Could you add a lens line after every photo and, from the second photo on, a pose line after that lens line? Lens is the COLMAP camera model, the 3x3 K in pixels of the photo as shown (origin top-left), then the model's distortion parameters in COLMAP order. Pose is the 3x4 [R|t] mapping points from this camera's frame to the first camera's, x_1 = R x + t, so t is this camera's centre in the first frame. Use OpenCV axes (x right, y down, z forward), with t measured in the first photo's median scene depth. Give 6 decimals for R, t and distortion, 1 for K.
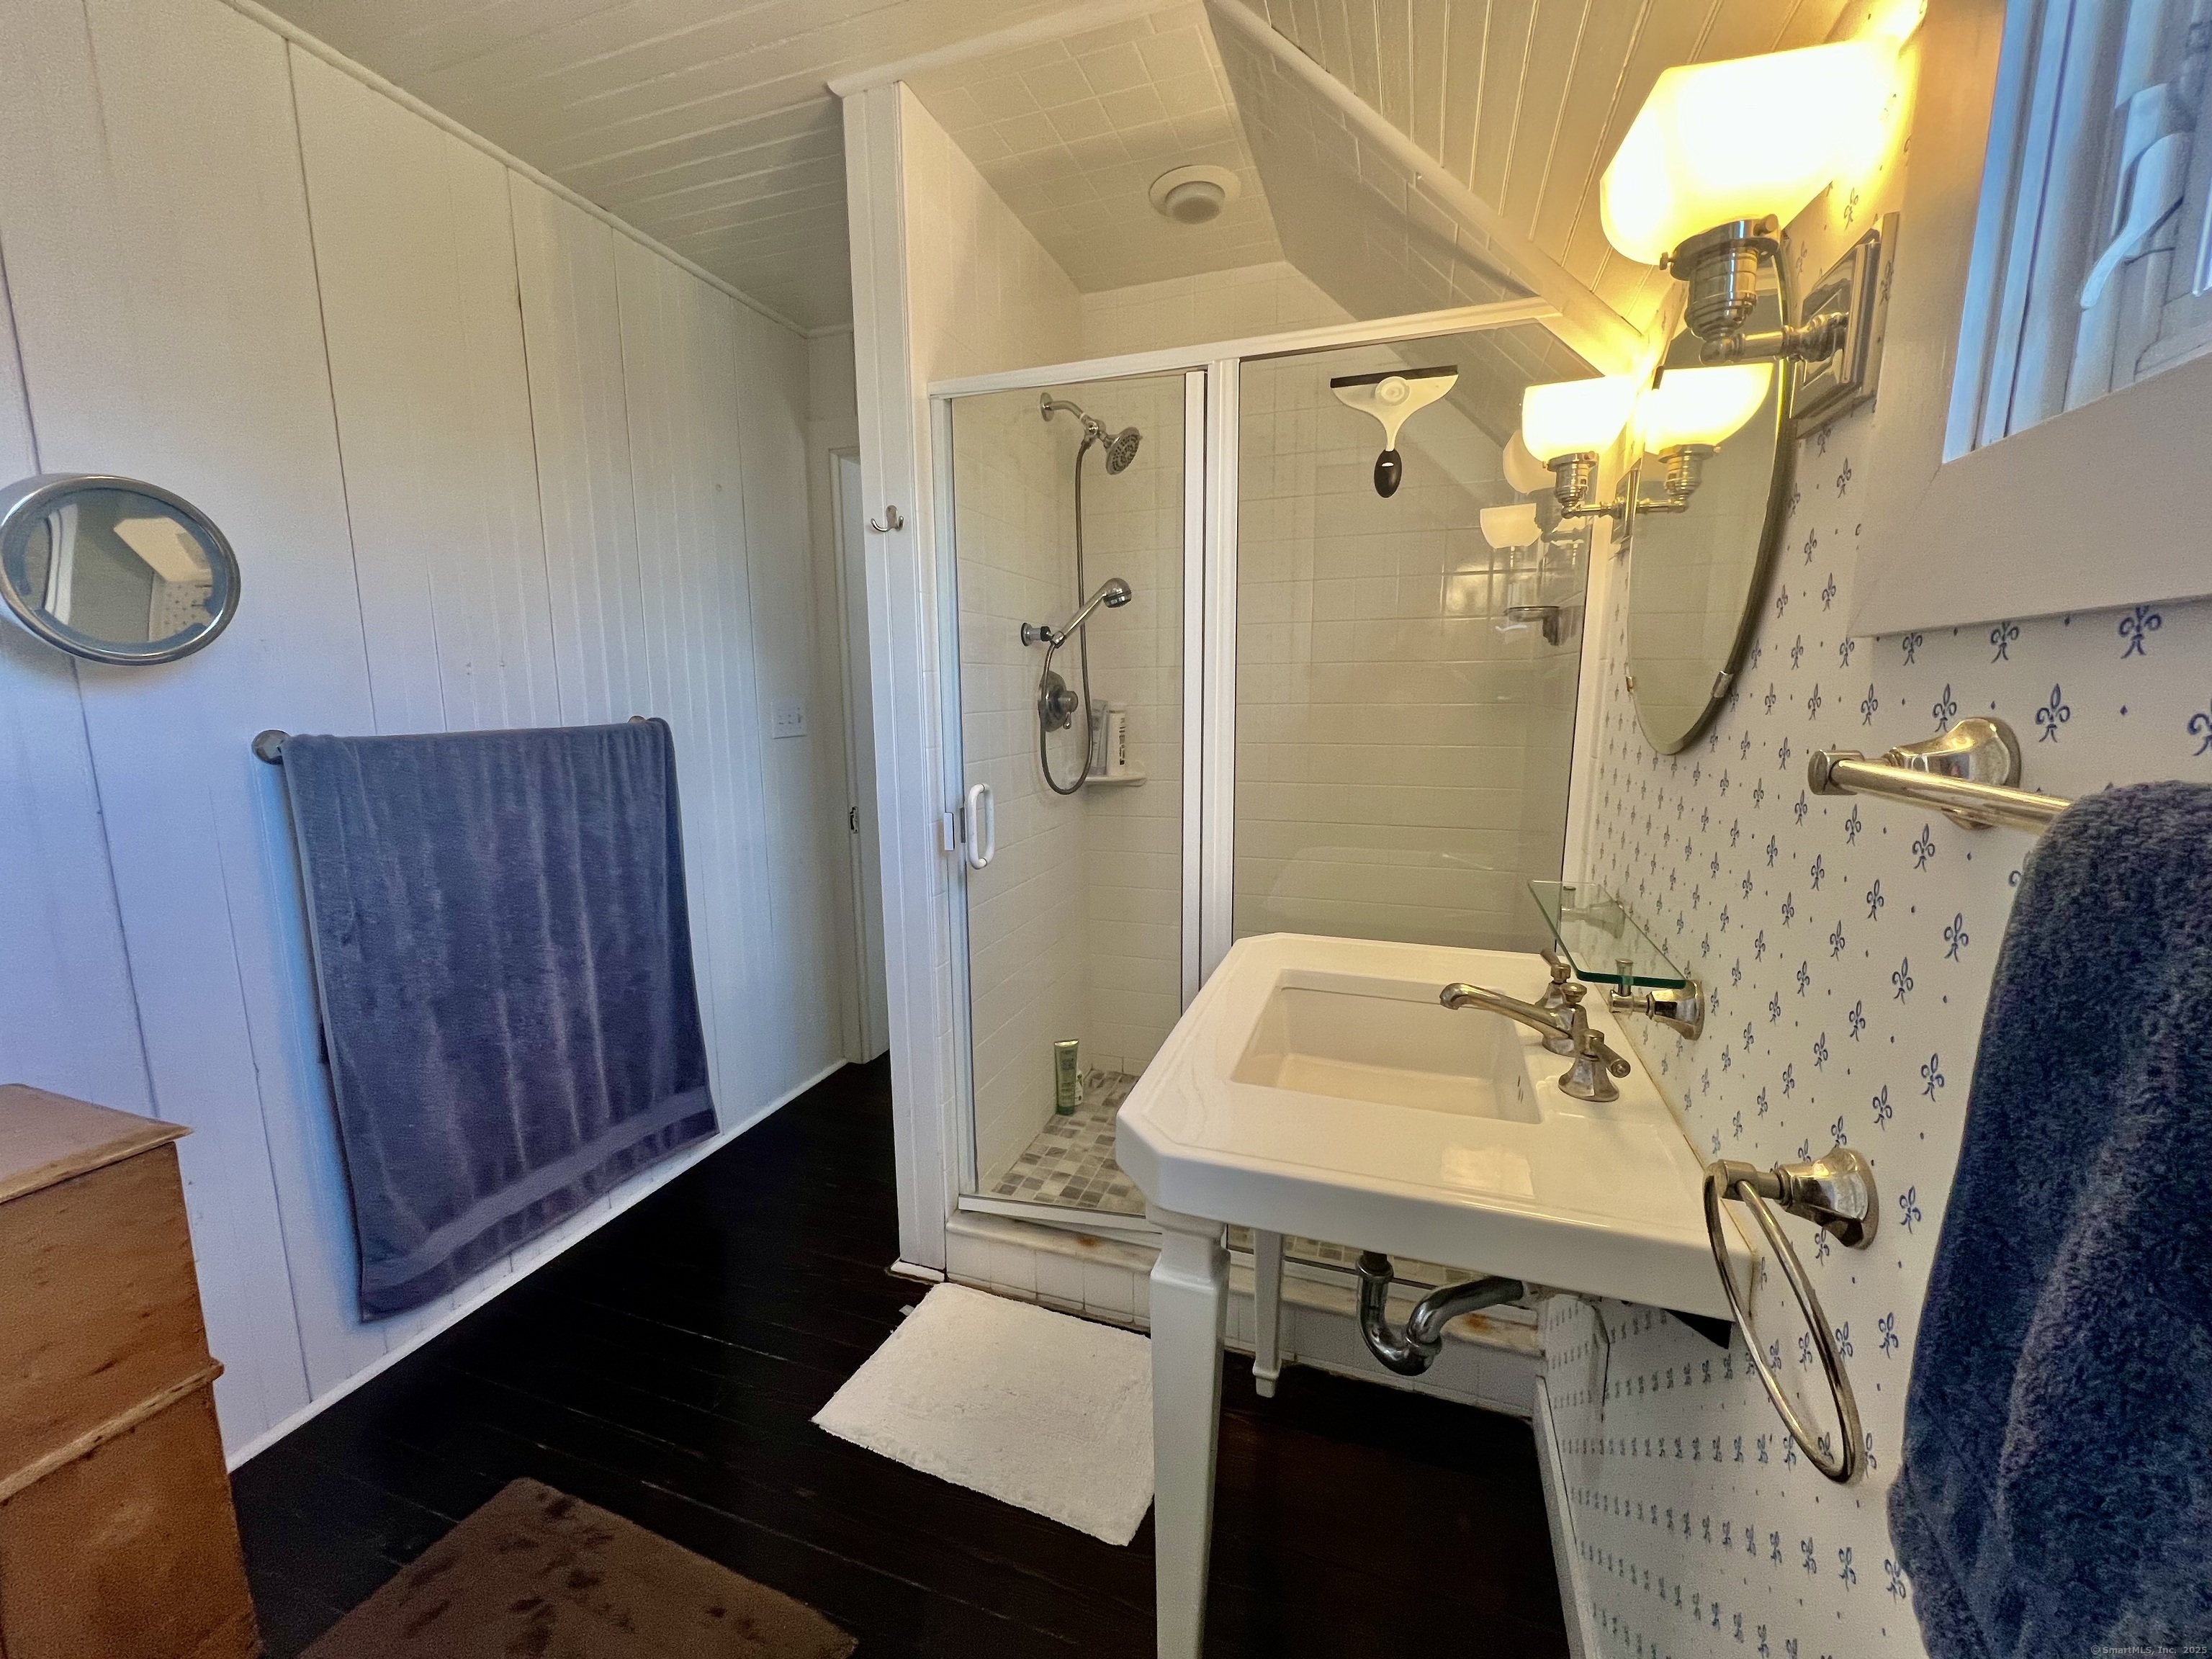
lens RADIAL K [[885.1, 0, 1109.9], [0, 885.1, 829.6], [0, 0, 1]] dist [-0.003092, 0.000532]
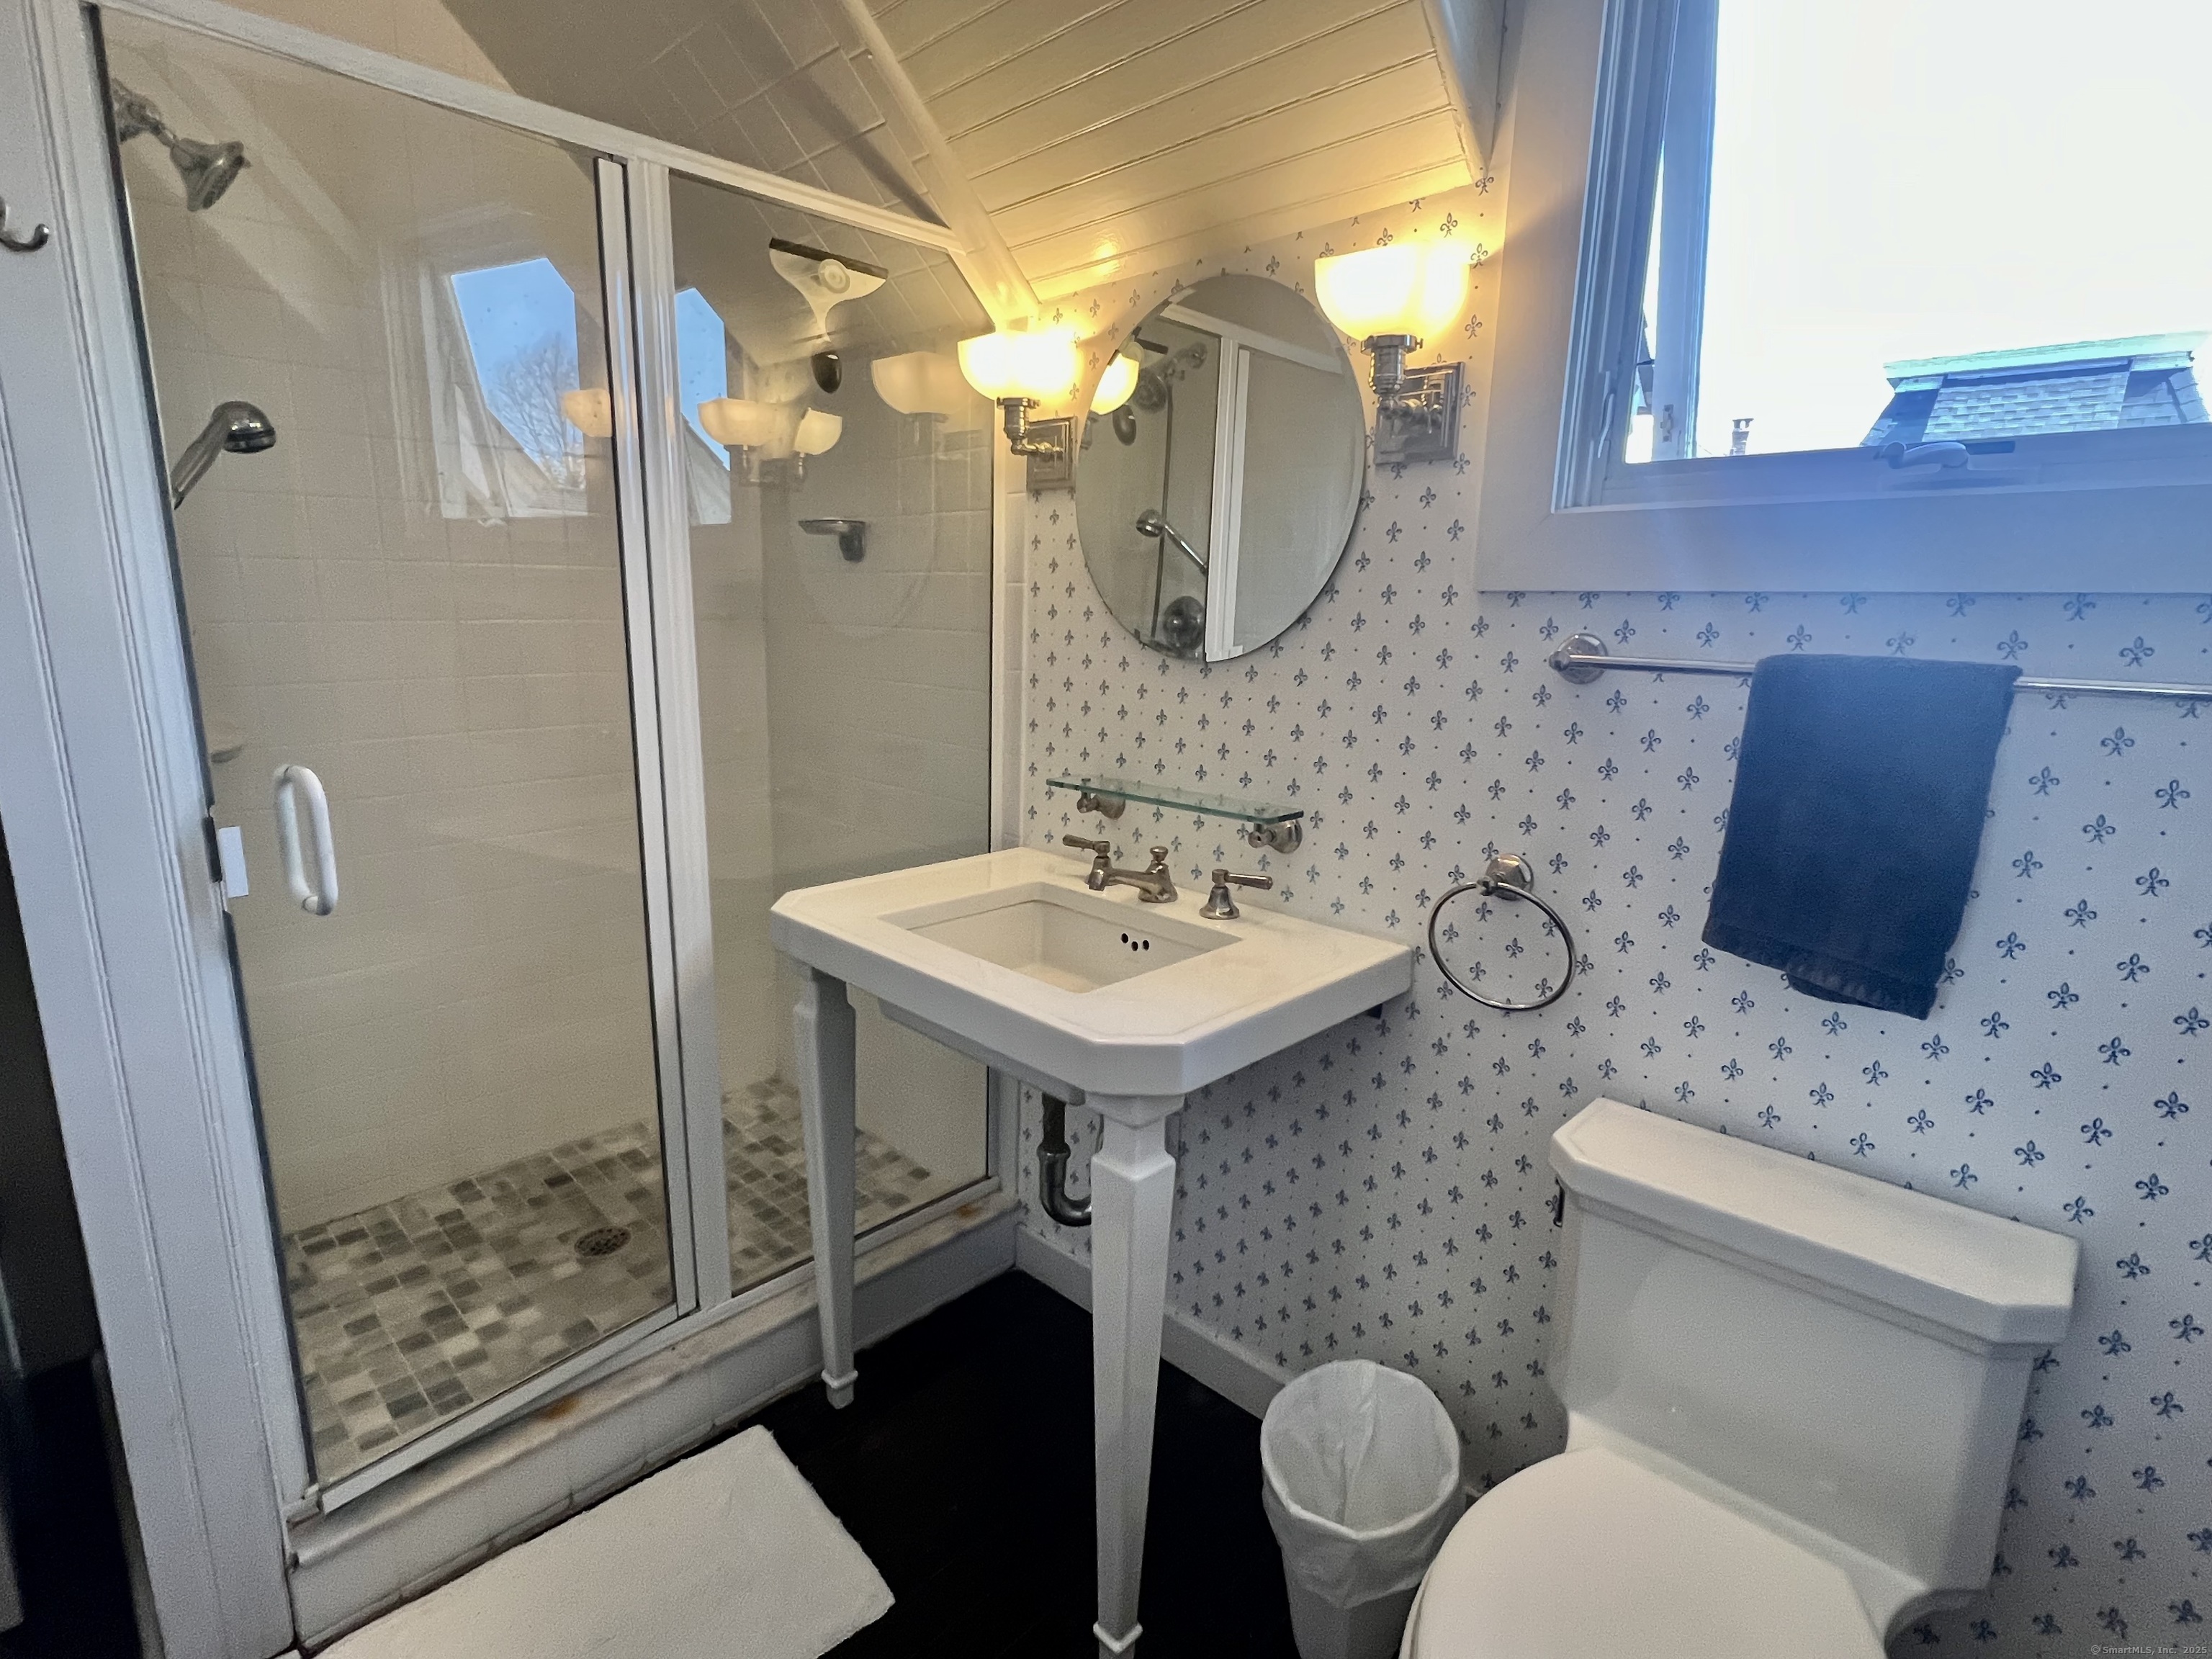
lens RADIAL K [[1095.0, 0, 1104.4], [0, 1095.0, 837.2], [0, 0, 1]] dist [0.005995, 0.001730]
pose [[0.428724, -0.180182, 0.885285, -0.531846], [0.124173, 0.982362, 0.139806, -0.040481], [-0.894861, 0.049991, 0.443536, 0.221796]]
